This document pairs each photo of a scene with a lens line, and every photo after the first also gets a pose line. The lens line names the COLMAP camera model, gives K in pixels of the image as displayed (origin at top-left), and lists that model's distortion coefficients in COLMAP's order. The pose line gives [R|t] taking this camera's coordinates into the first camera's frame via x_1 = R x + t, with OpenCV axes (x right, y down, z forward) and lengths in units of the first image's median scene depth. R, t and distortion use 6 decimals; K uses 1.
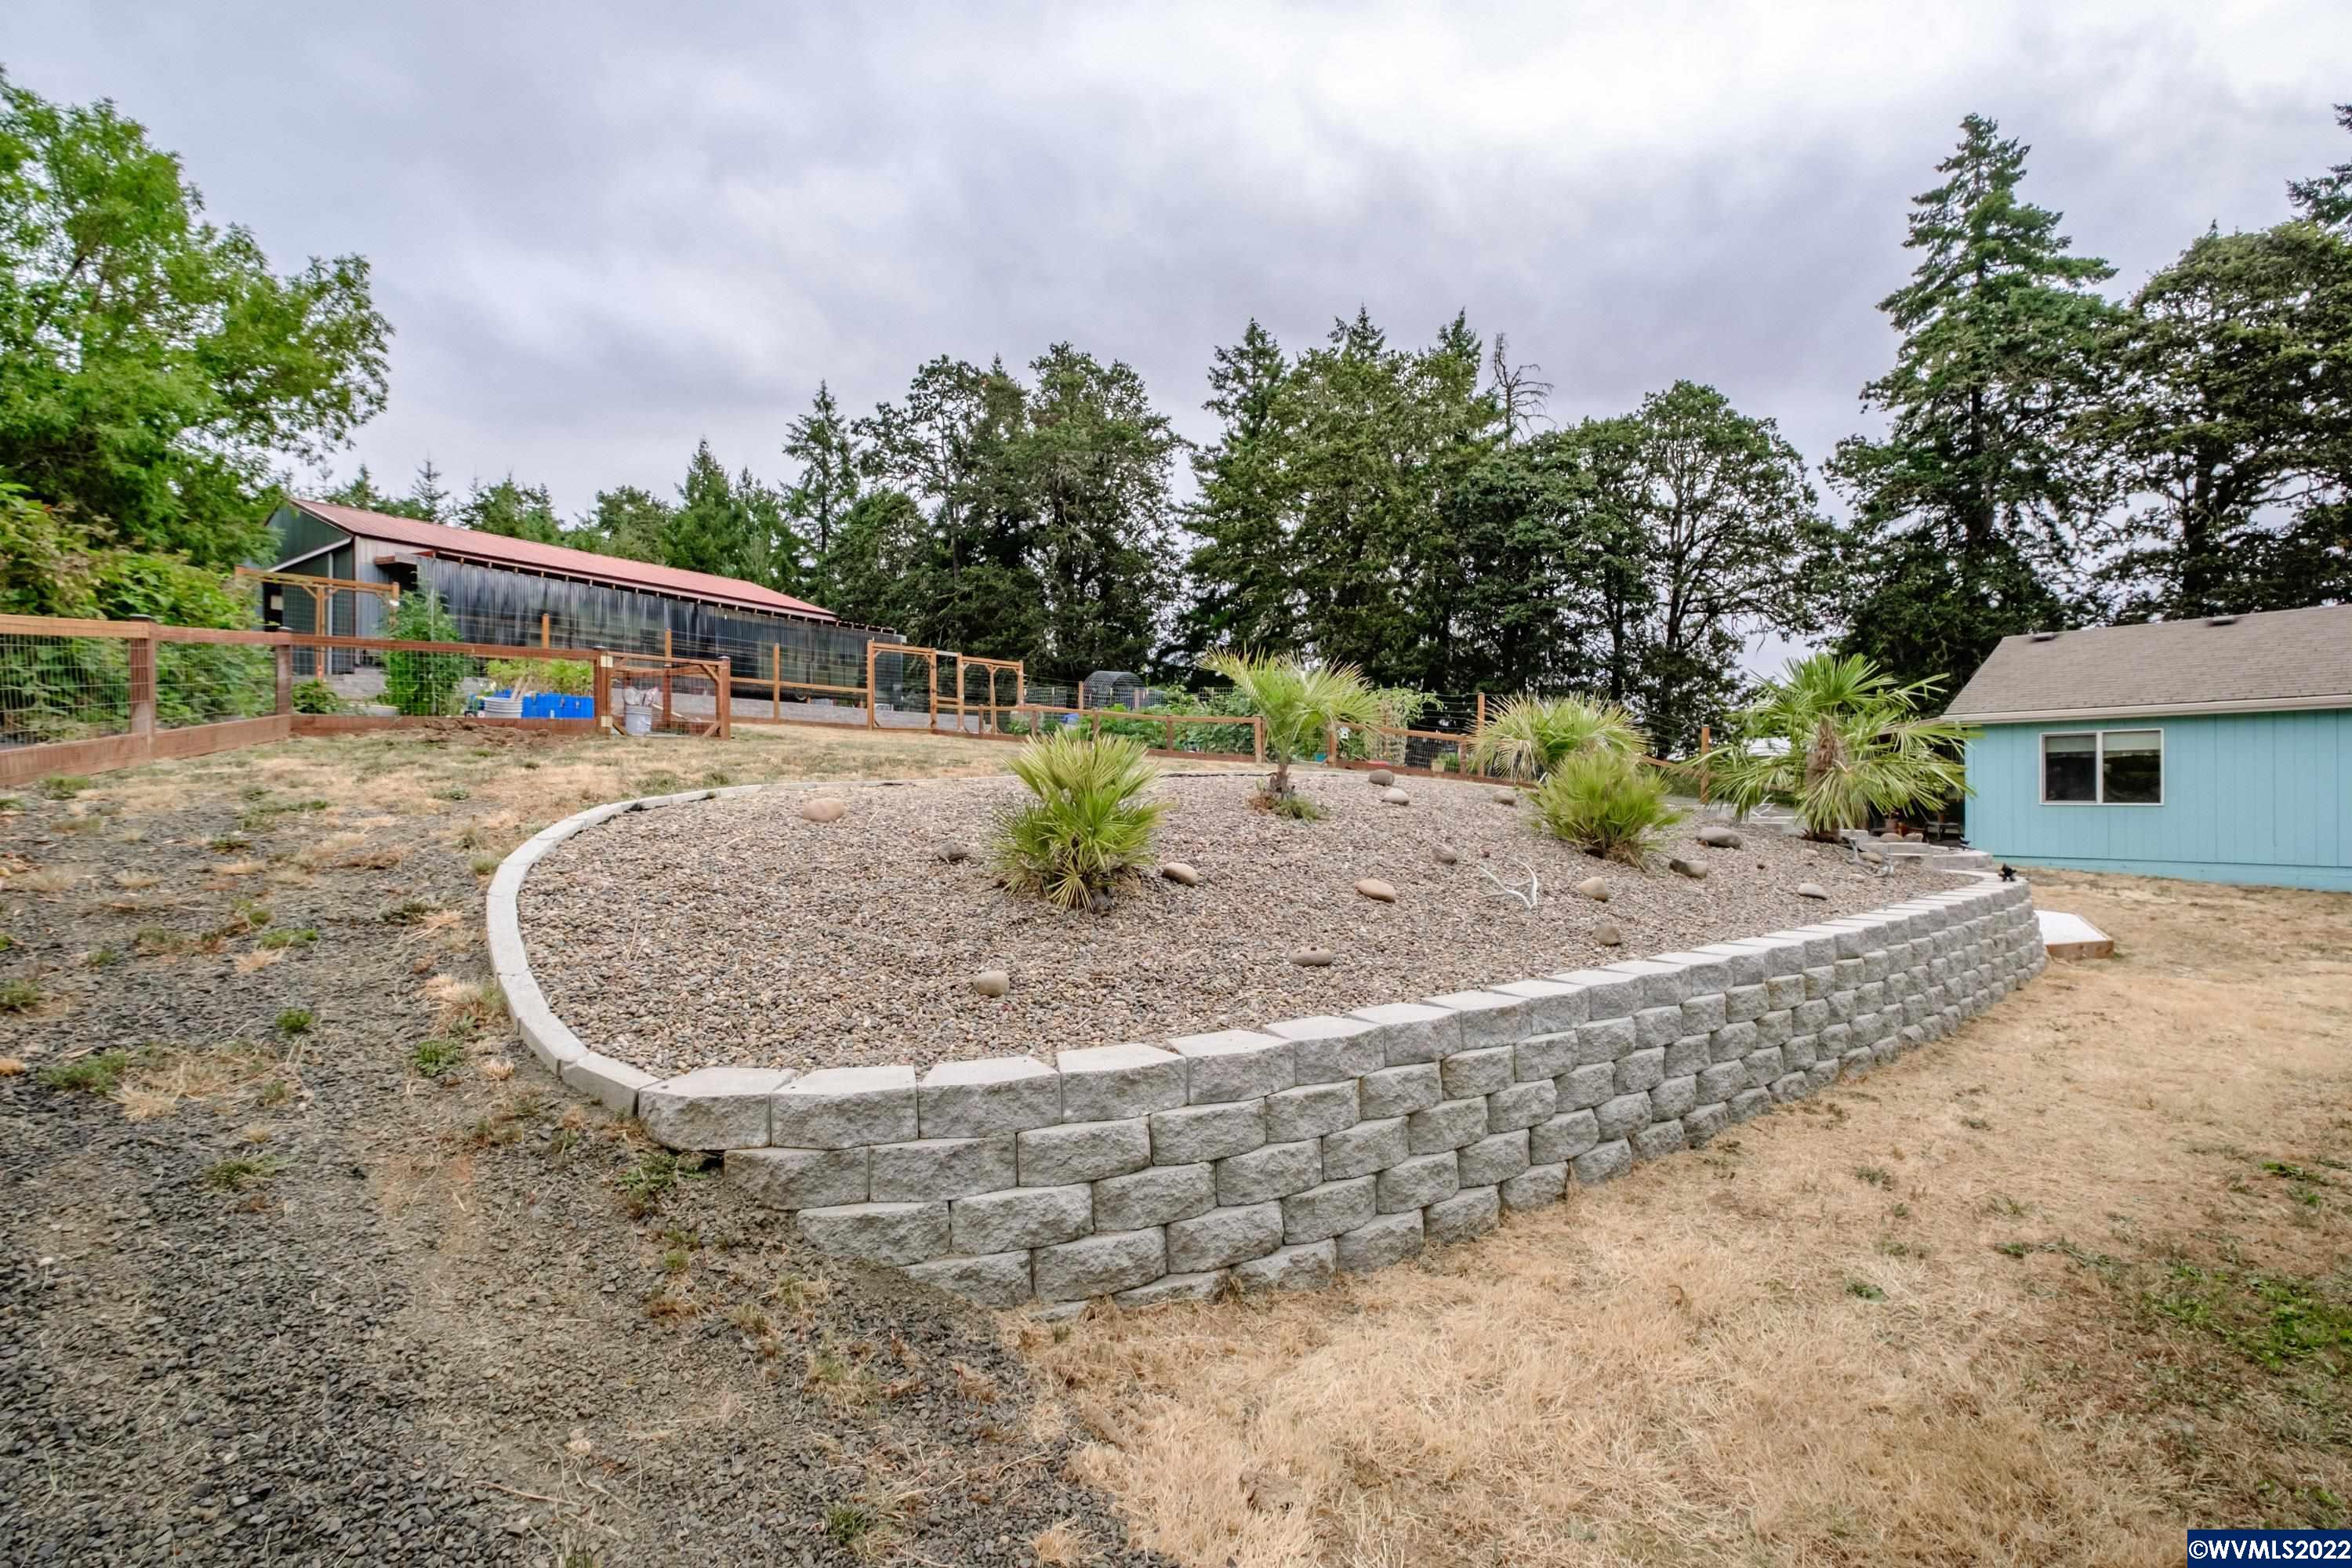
lens RADIAL K [[1027.7, 0, 1176.0], [0, 1027.7, 784.0], [0, 0, 1]] dist [0.000757, 0.000389]
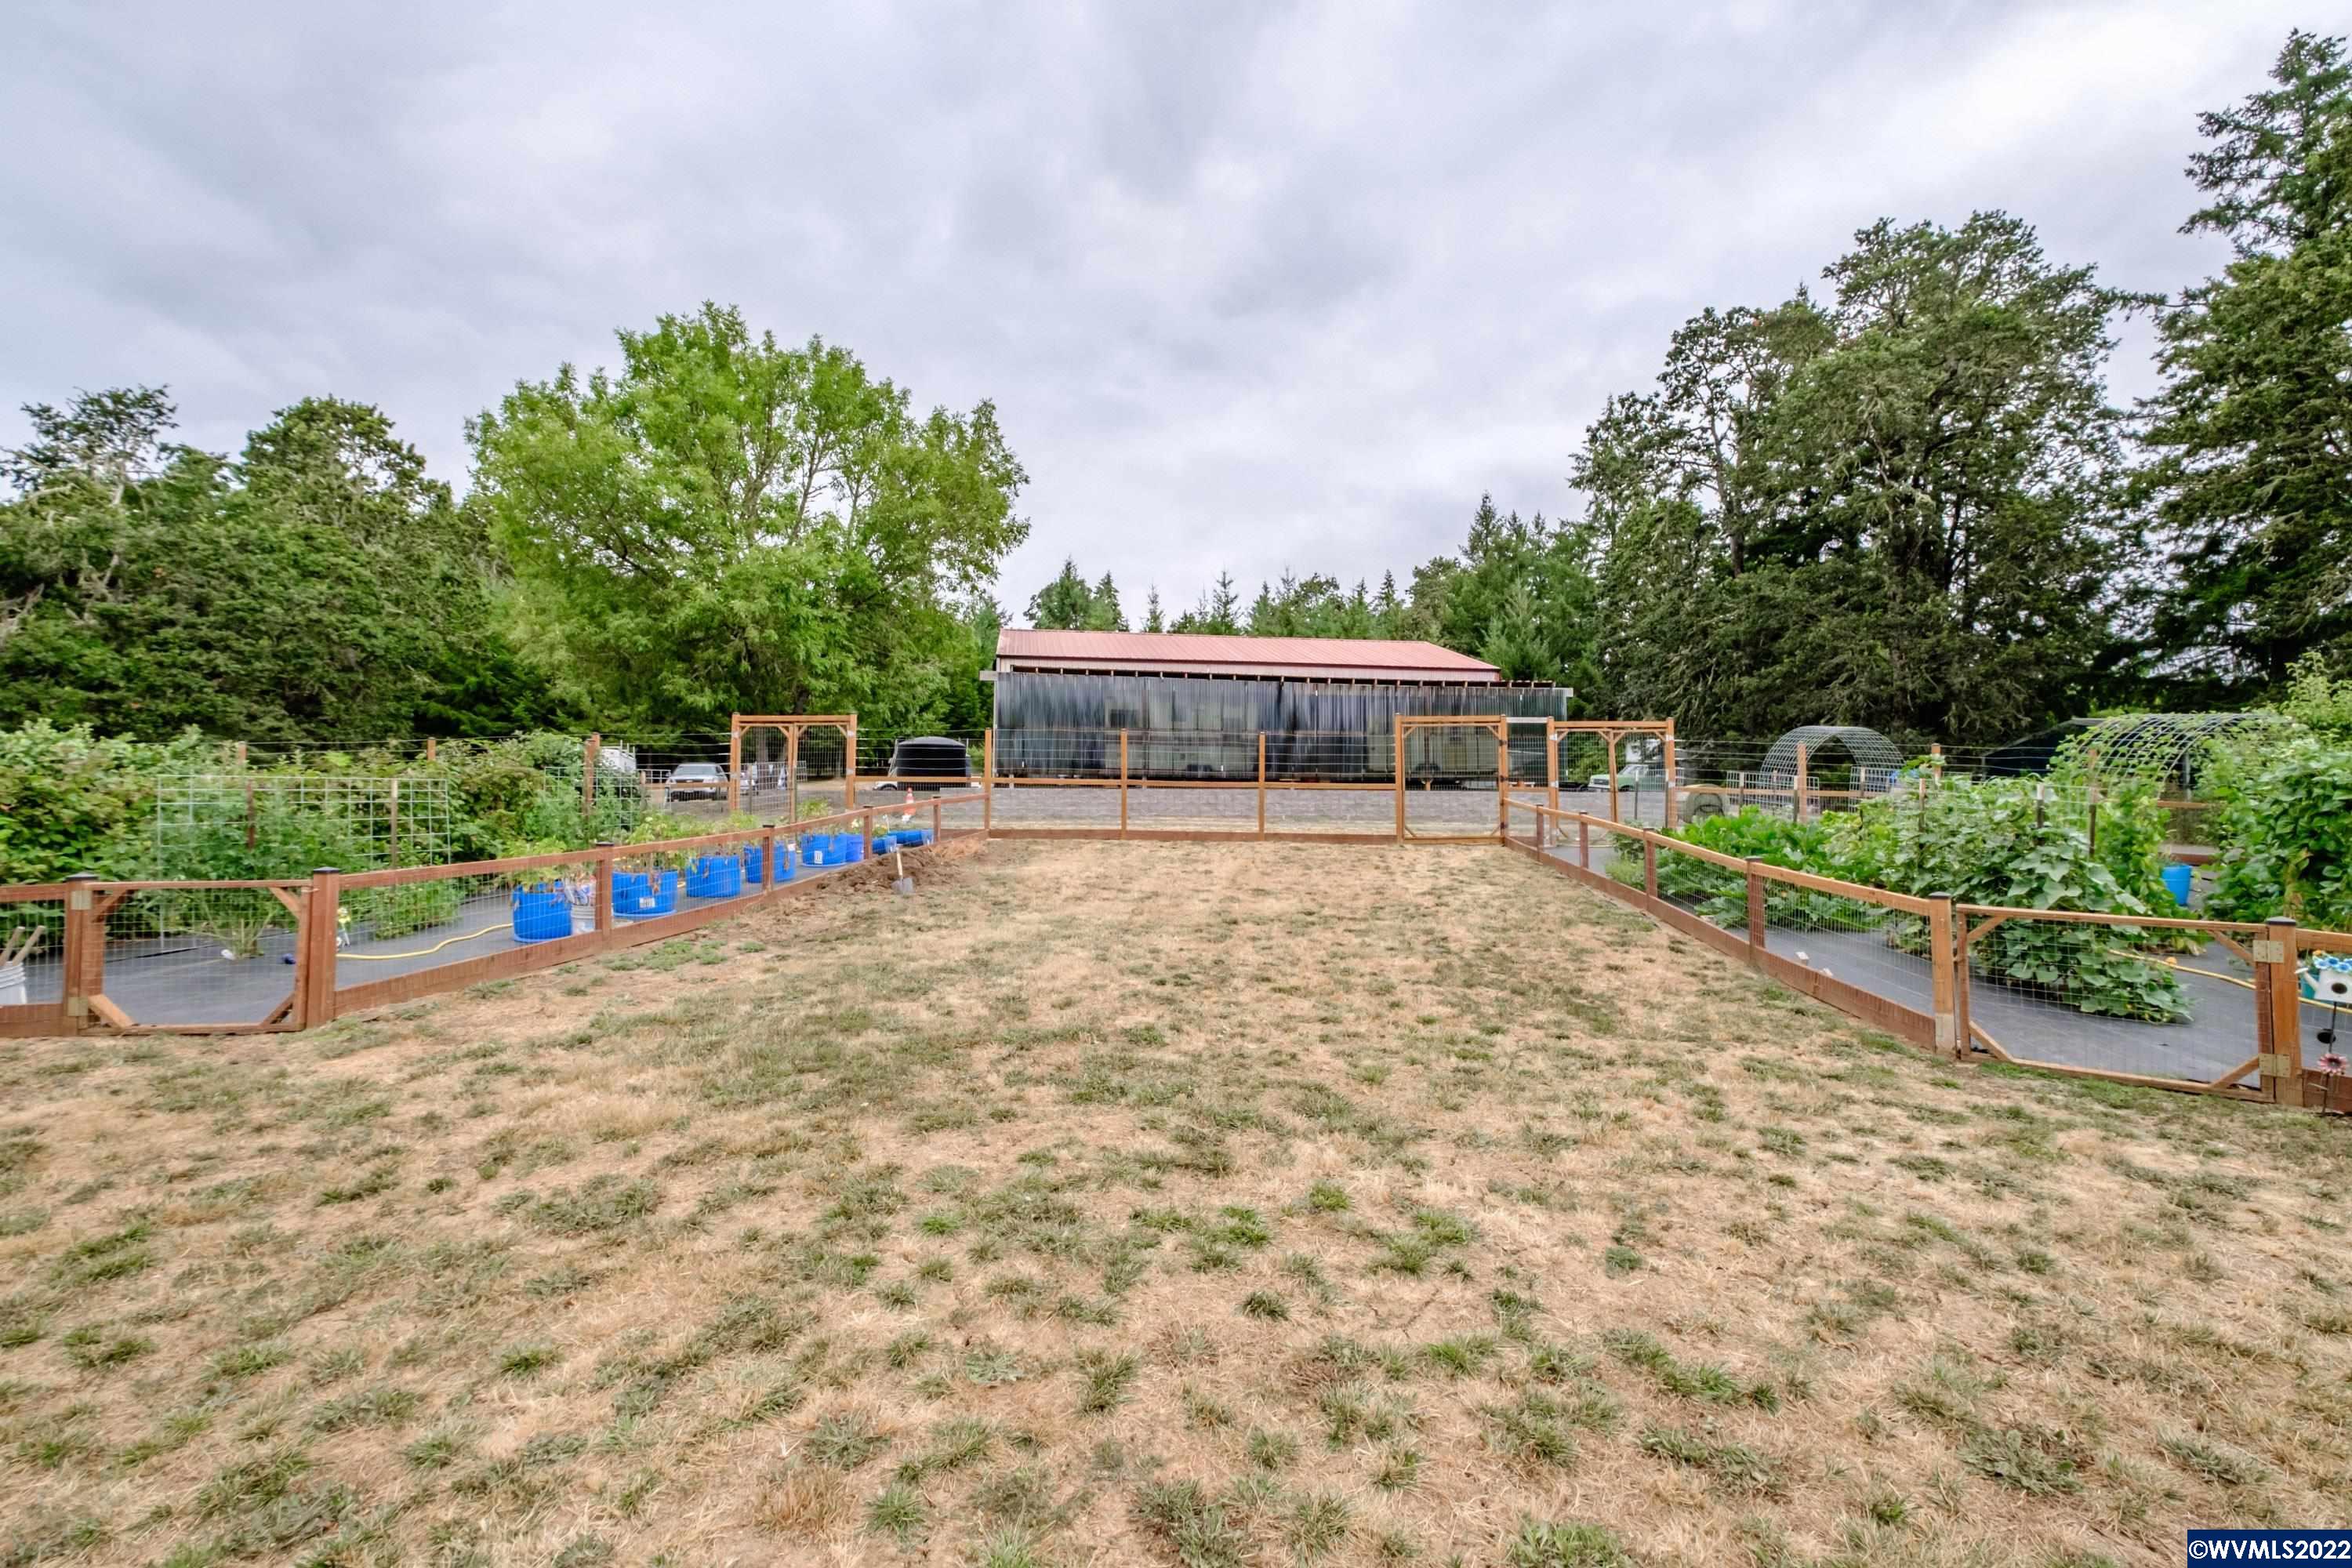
lens RADIAL K [[1027.7, 0, 1176.0], [0, 1027.7, 784.0], [0, 0, 1]] dist [0.000757, 0.000389]
pose [[0.687981, -0.036724, -0.724799, 0.046537], [0.003885, 0.998891, -0.046924, -0.028836], [0.725718, 0.029467, 0.687361, 0.200119]]
